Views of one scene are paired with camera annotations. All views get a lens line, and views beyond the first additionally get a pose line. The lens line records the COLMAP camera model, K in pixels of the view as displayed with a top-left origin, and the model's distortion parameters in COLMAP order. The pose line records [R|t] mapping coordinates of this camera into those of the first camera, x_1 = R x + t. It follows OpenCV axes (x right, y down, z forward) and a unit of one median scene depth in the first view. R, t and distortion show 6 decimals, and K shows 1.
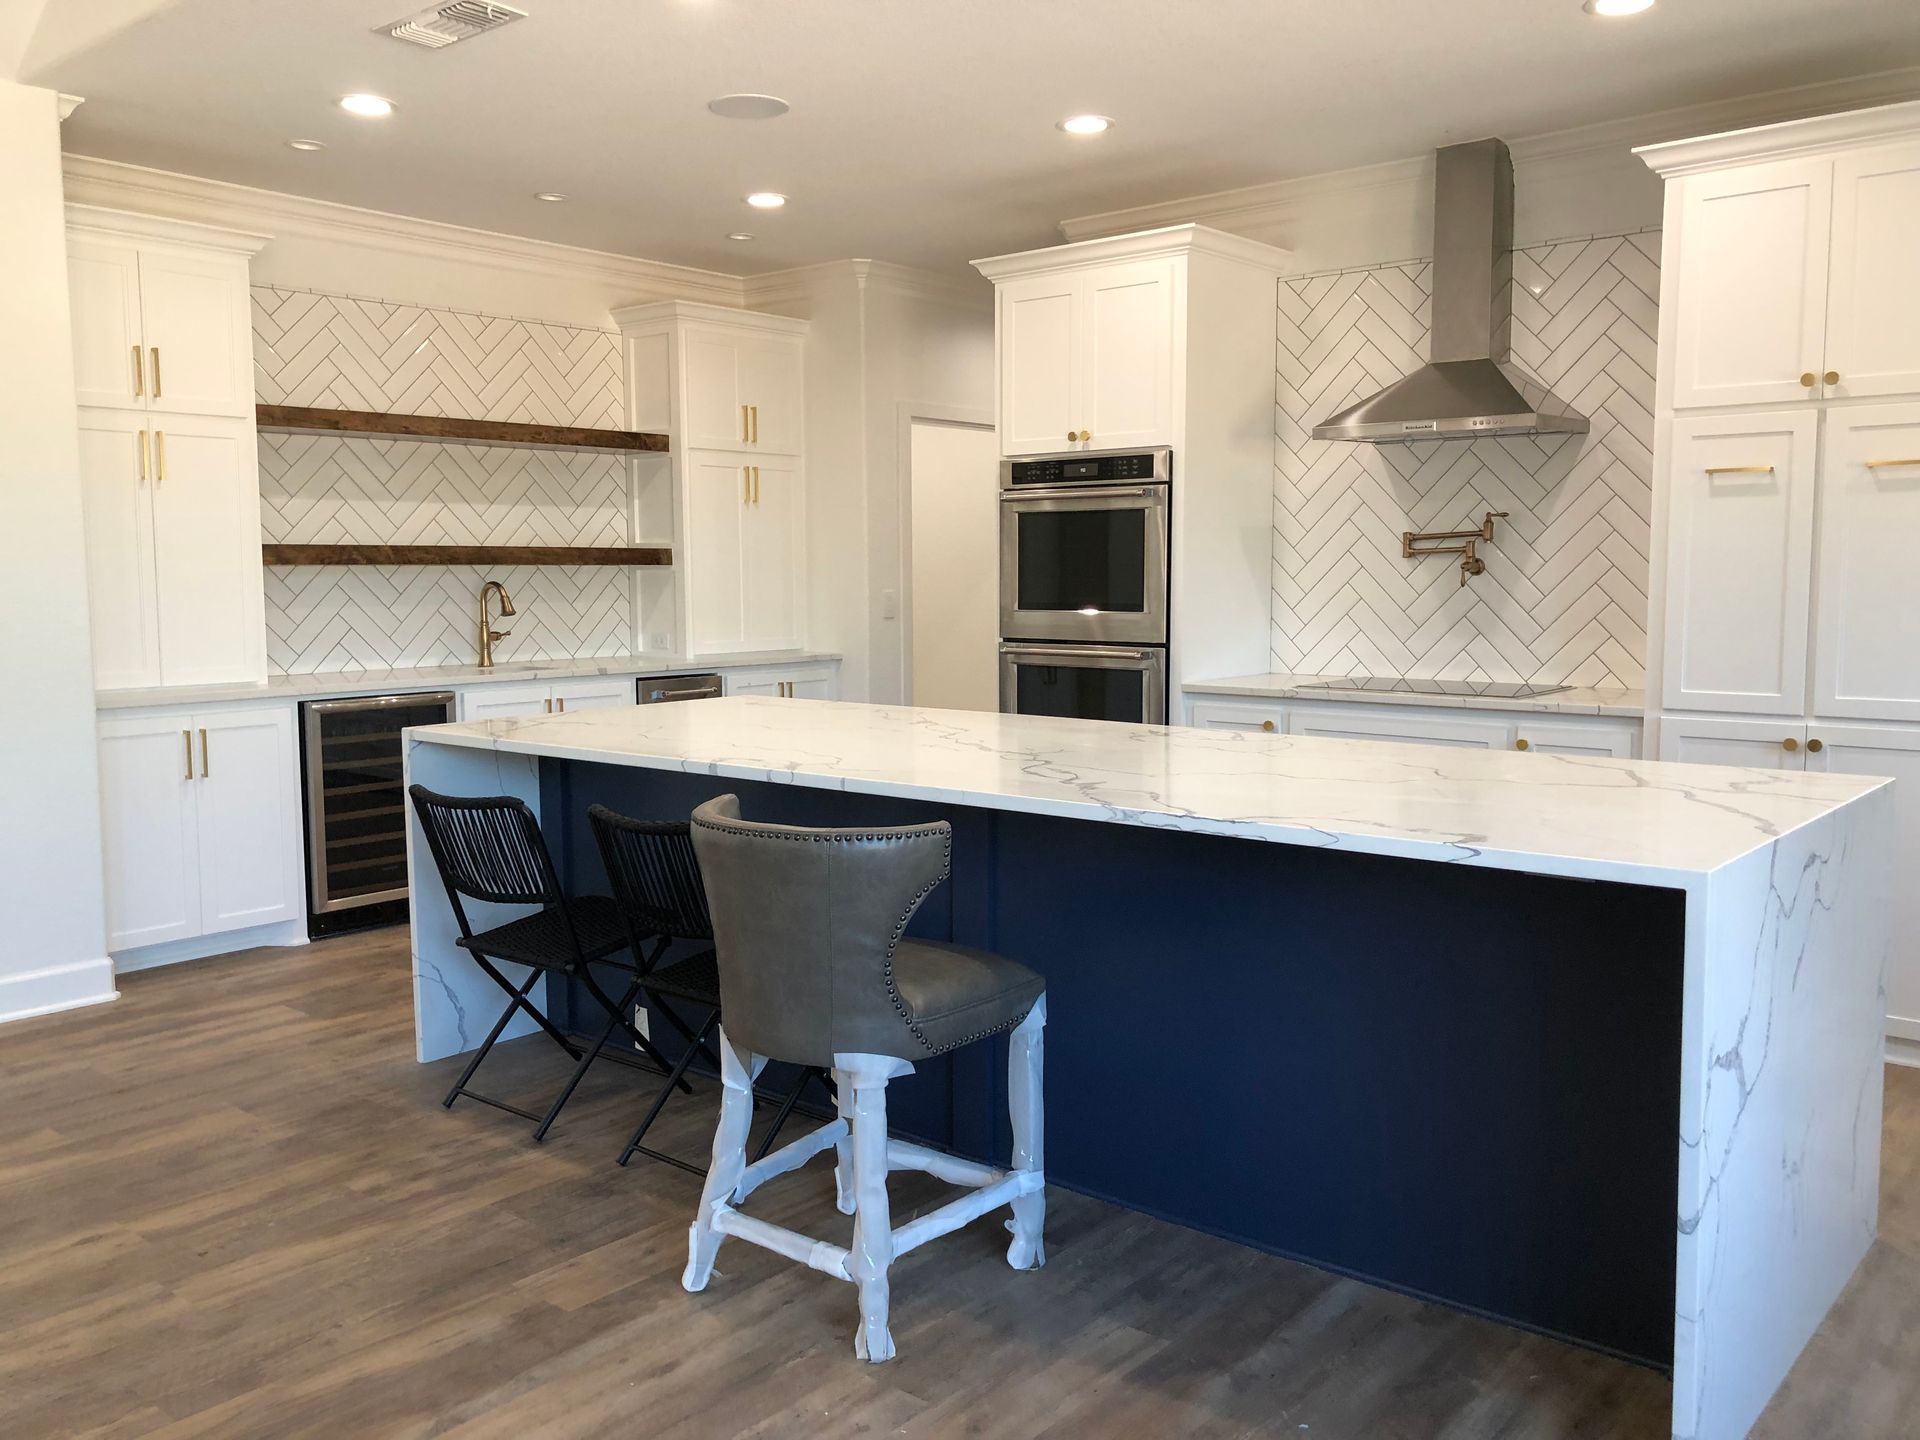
lens RADIAL K [[1596.5, 0, 964.7], [0, 1596.5, 715.9], [0, 0, 1]] dist [0.025583, -0.011565]
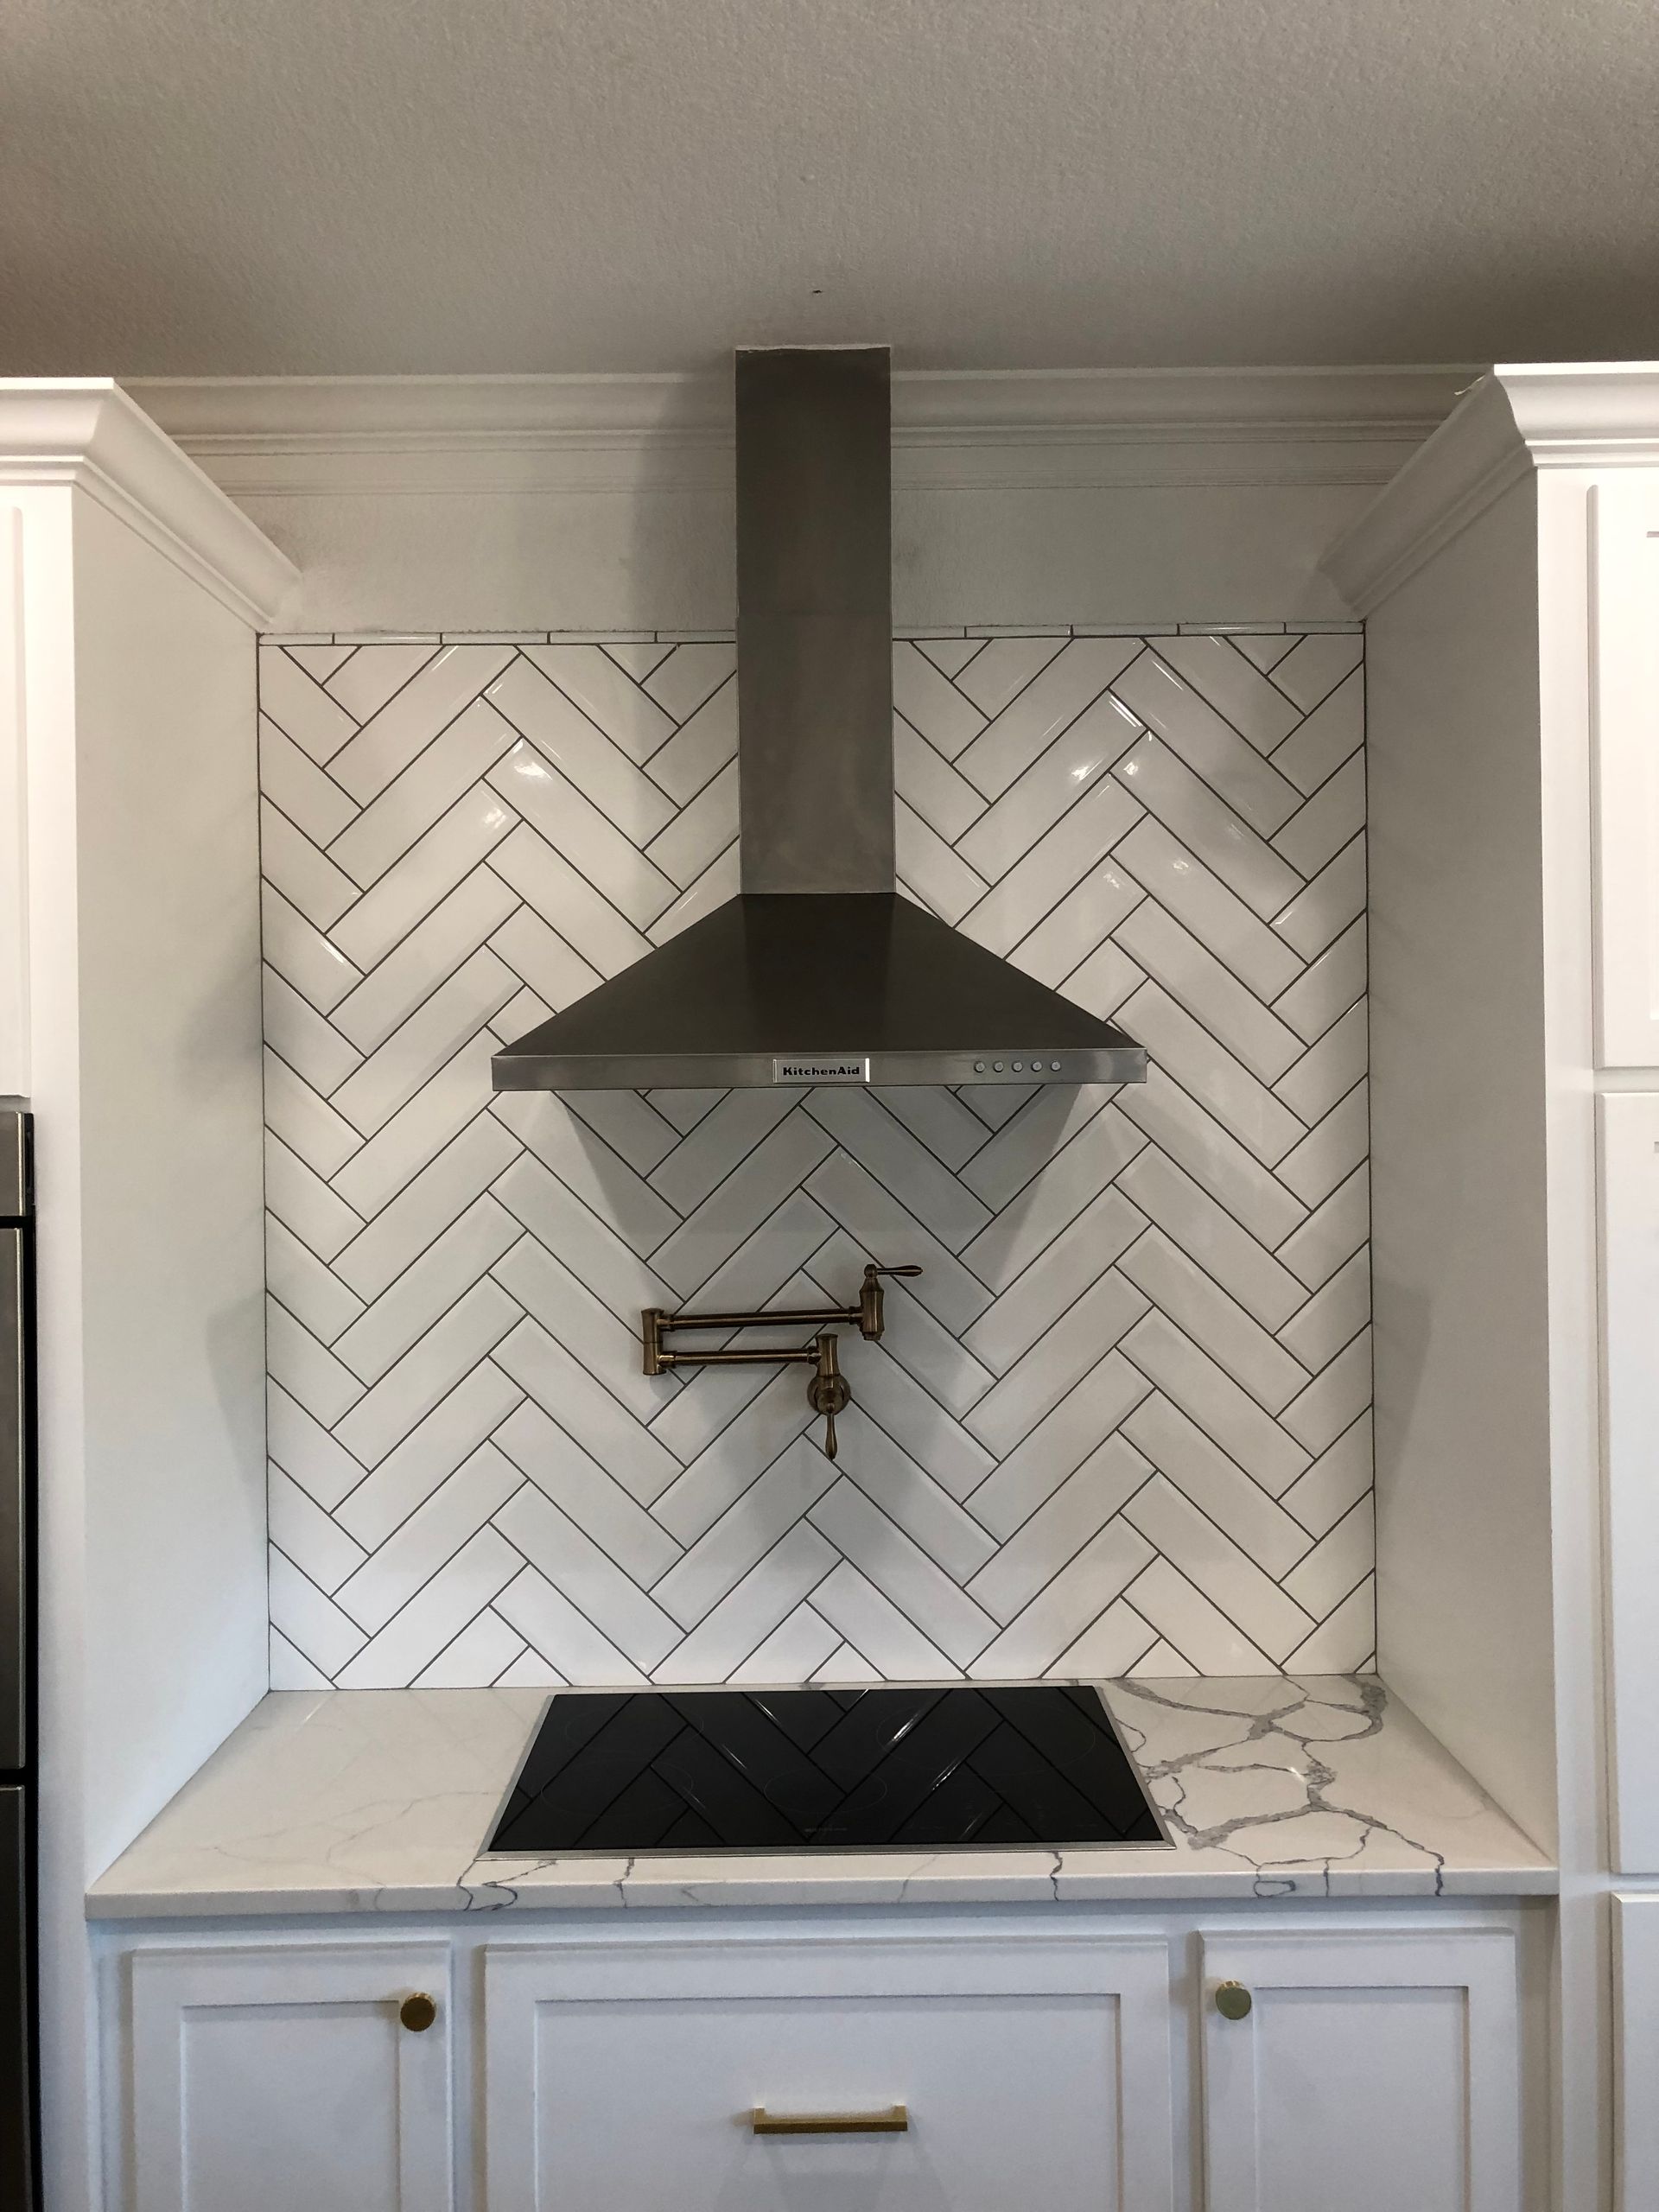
lens RADIAL K [[1839.3, 0, 820.6], [0, 1839.3, 1094.1], [0, 0, 1]] dist [0.025583, -0.011565]
pose [[0.769886, -0.003688, 0.638171, 0.021603], [0.066131, 0.995061, -0.074029, -0.133680], [-0.634746, 0.099197, 0.766327, 0.635193]]
